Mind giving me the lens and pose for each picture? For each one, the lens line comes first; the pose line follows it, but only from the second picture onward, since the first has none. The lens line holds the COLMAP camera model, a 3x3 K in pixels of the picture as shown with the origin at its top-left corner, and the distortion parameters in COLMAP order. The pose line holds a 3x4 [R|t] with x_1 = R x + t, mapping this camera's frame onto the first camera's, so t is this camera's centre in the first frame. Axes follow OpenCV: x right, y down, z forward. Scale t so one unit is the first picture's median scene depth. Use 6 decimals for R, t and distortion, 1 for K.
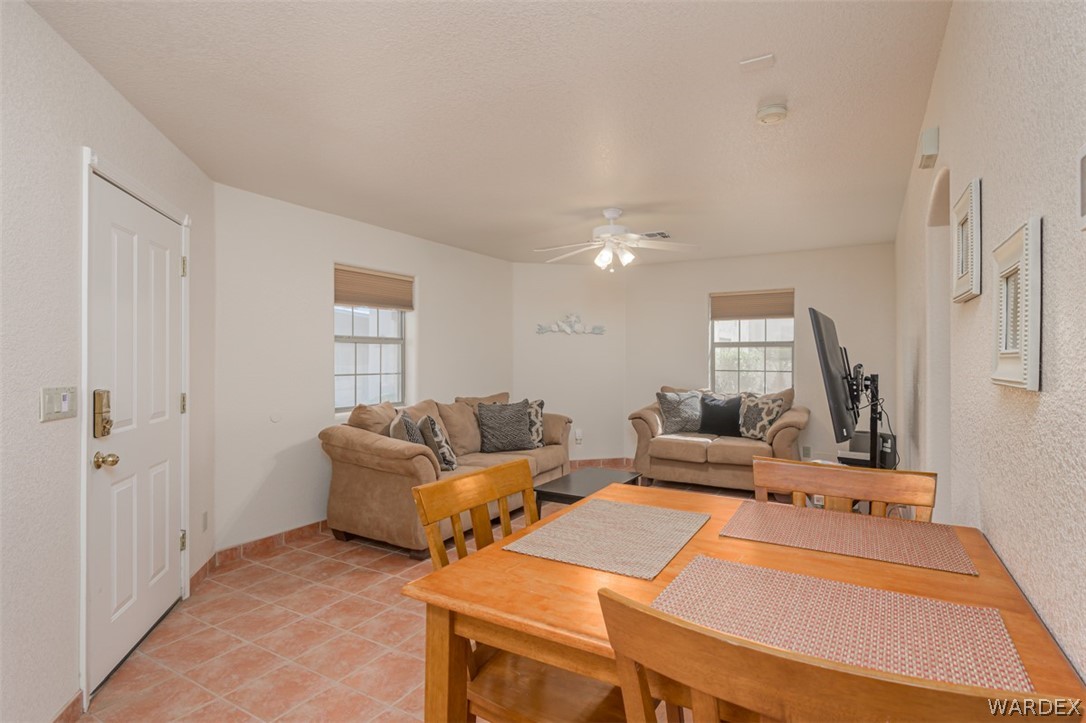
lens RADIAL K [[537.0, 0, 564.5], [0, 537.0, 360.4], [0, 0, 1]] dist [0.013758, 0.000063]
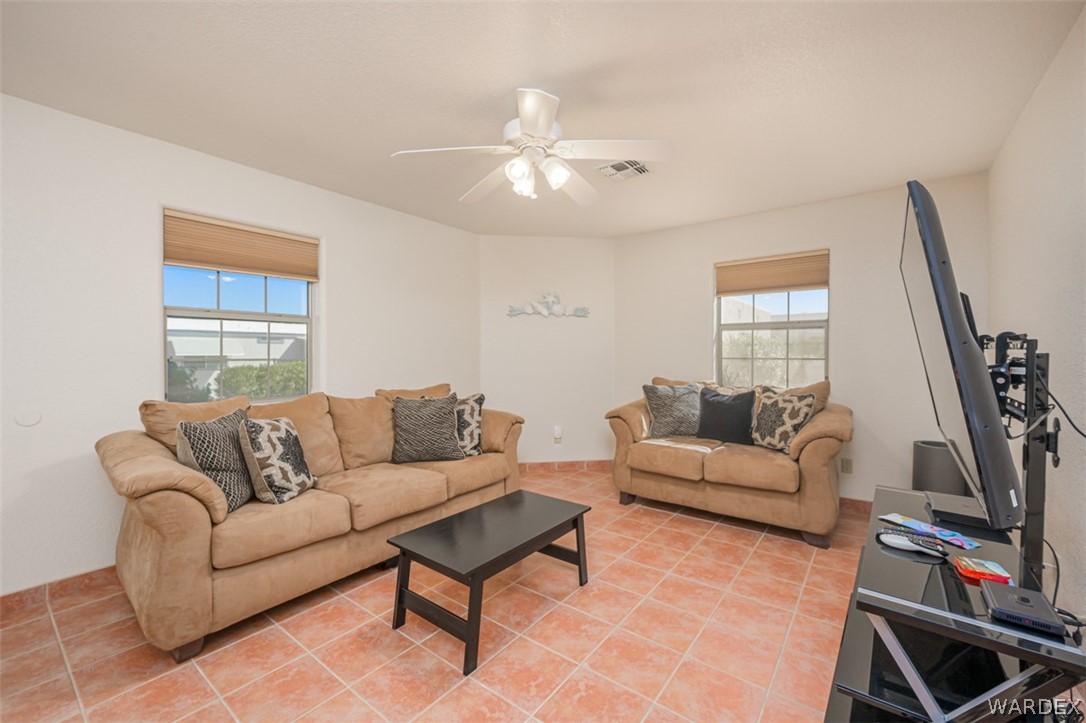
lens RADIAL K [[434.8, 0, 547.9], [0, 434.8, 359.7], [0, 0, 1]] dist [0.002862, 0.000060]
pose [[0.989491, -0.000514, -0.144595, 0.142135], [0.001550, 0.999974, 0.007051, 0.019498], [0.144587, -0.007201, 0.989466, 0.385868]]
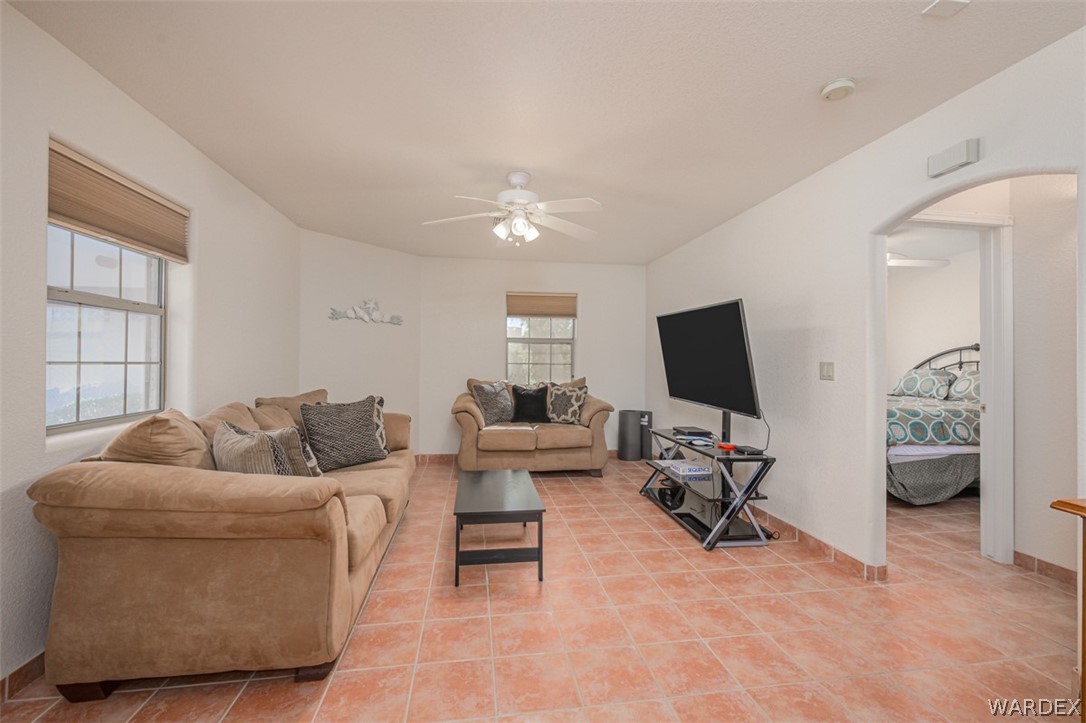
lens RADIAL K [[434.8, 0, 543.6], [0, 434.8, 356.7], [0, 0, 1]] dist [0.002862, 0.000060]
pose [[0.795545, 0.011271, 0.605790, -0.243512], [-0.003651, 0.999898, -0.013809, 0.021060], [-0.605884, 0.008774, 0.795505, 0.320854]]
